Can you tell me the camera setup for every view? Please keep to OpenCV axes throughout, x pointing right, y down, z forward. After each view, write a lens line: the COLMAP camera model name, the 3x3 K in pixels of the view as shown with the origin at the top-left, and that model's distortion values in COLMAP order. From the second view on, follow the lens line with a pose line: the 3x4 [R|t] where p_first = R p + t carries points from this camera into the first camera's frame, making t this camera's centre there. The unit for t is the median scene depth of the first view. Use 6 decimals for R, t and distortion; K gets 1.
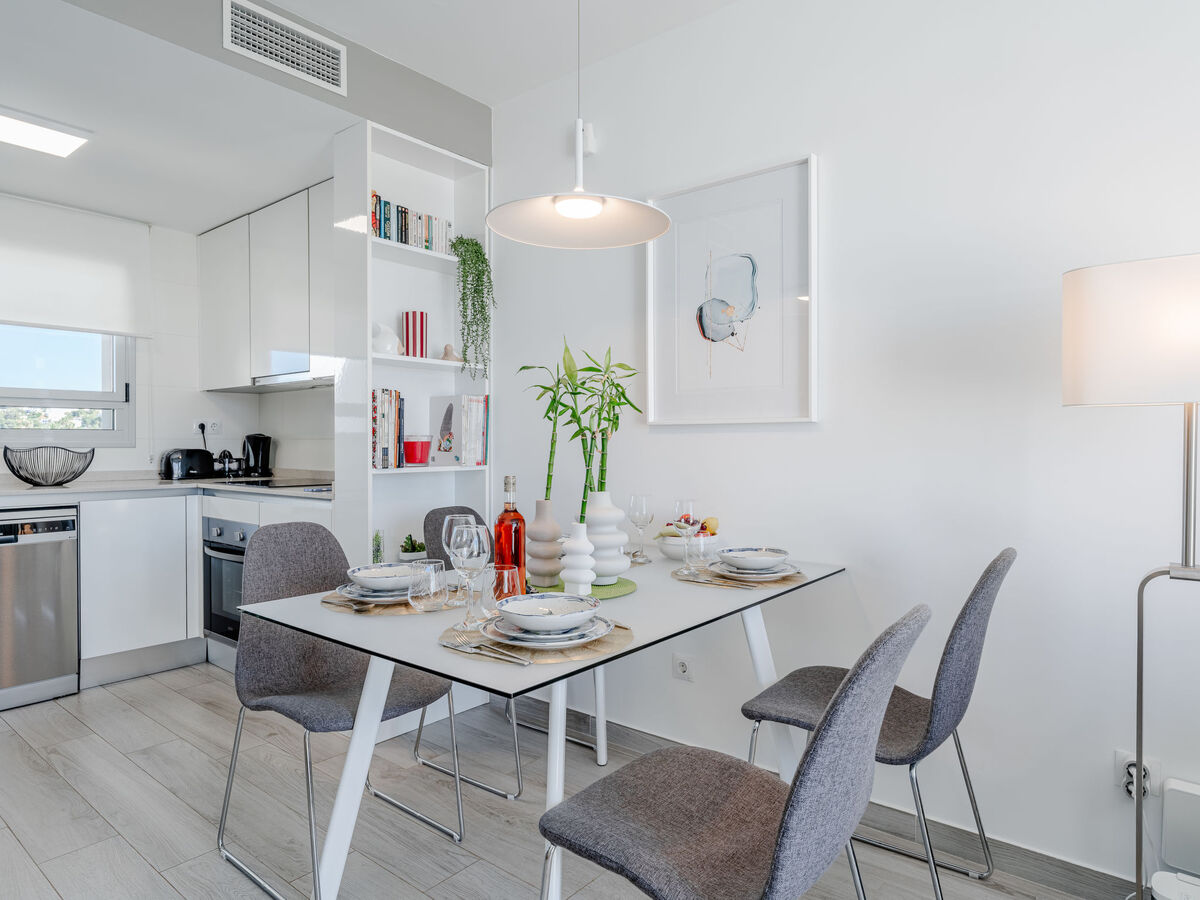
lens RADIAL K [[716.8, 0, 600.0], [0, 716.8, 450.0], [0, 0, 1]] dist [-0.021230, 0.000391]
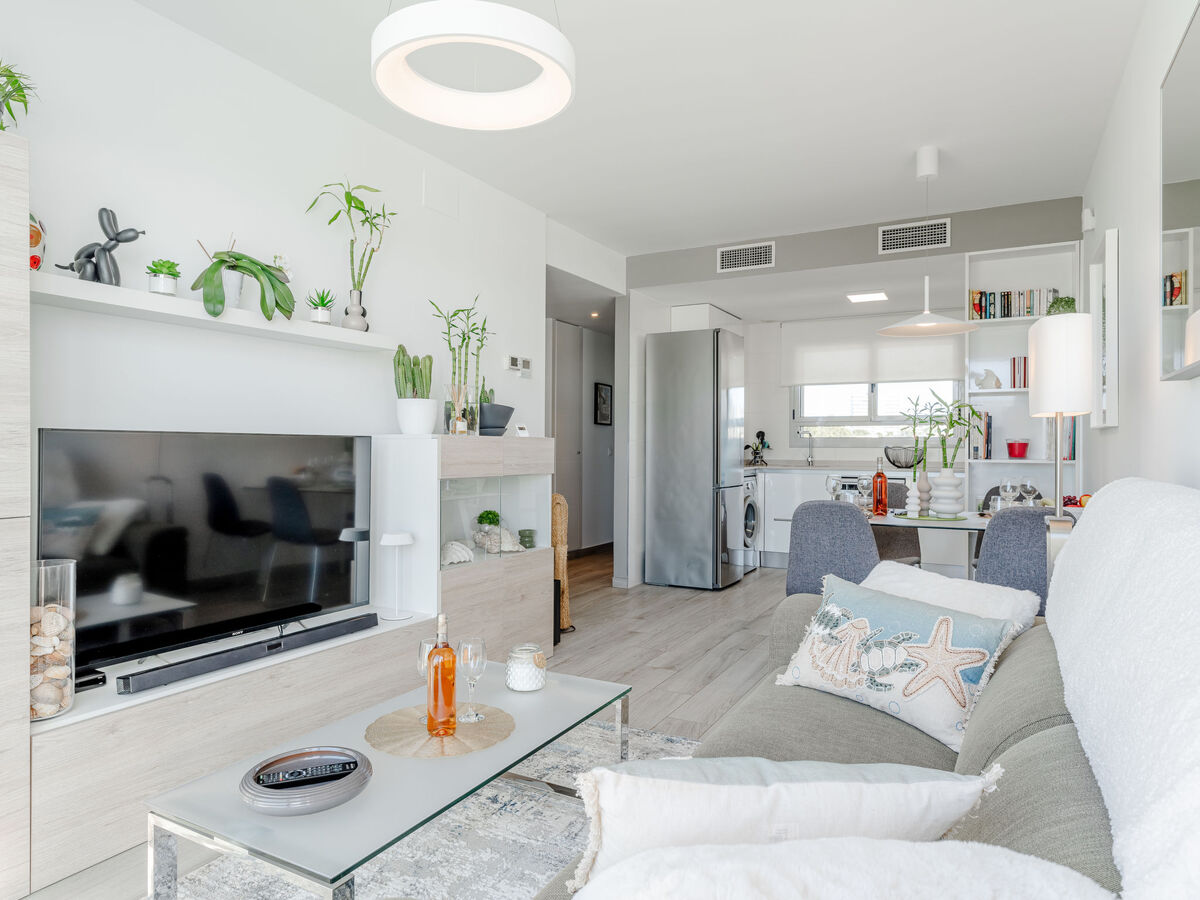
lens RADIAL K [[737.5, 0, 600.0], [0, 737.5, 450.0], [0, 0, 1]] dist [-0.000311, 0.003869]
pose [[0.176103, 0.004302, -0.984362, 1.075152], [-0.013241, 0.999910, 0.002002, 0.011146], [0.984283, 0.012681, 0.176144, -0.136097]]
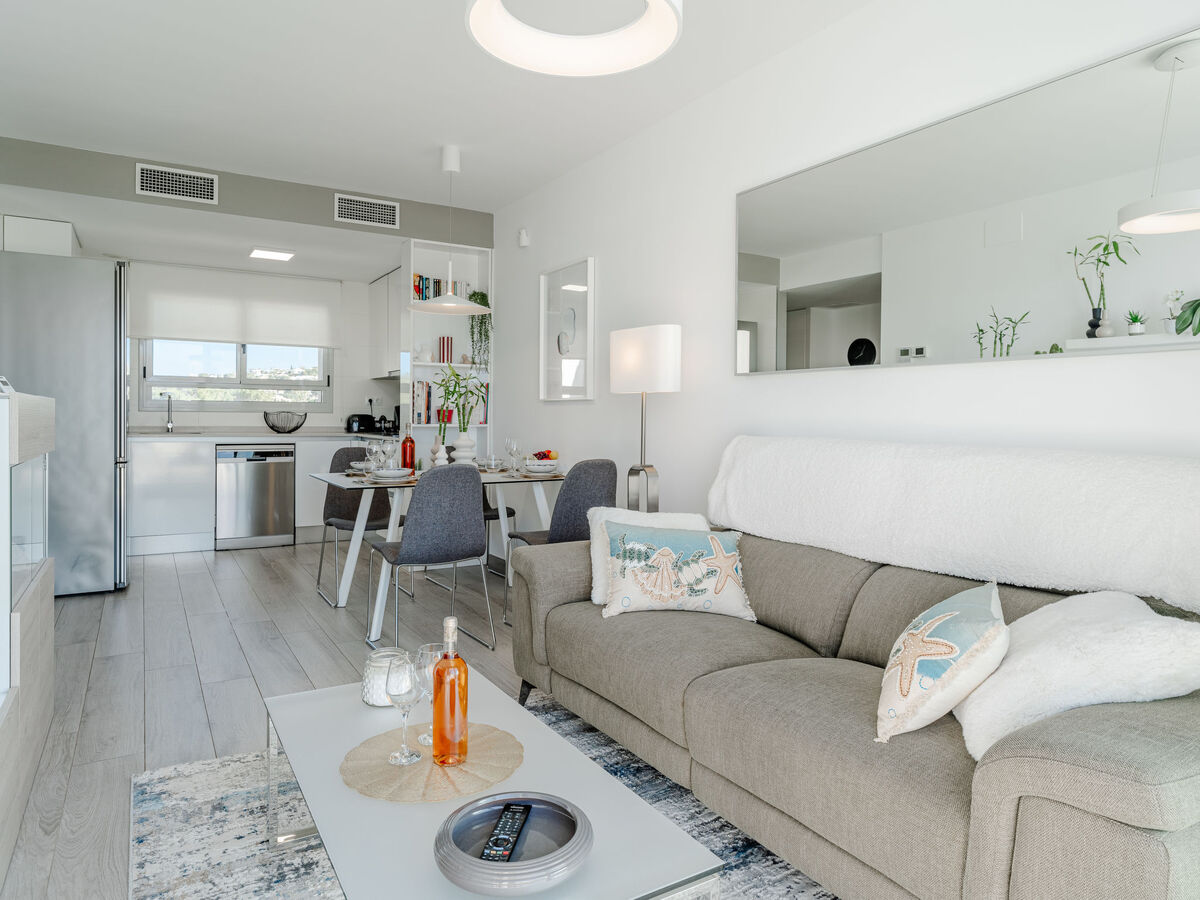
lens RADIAL K [[748.4, 0, 625.0], [0, 748.4, 427.6], [0, 0, 1]] dist [-0.043424, -0.000554]
pose [[0.948678, 0.014384, -0.315916, 0.720976], [-0.013759, 0.999896, 0.004210, 0.017602], [0.315944, 0.000353, 0.948778, -0.589855]]
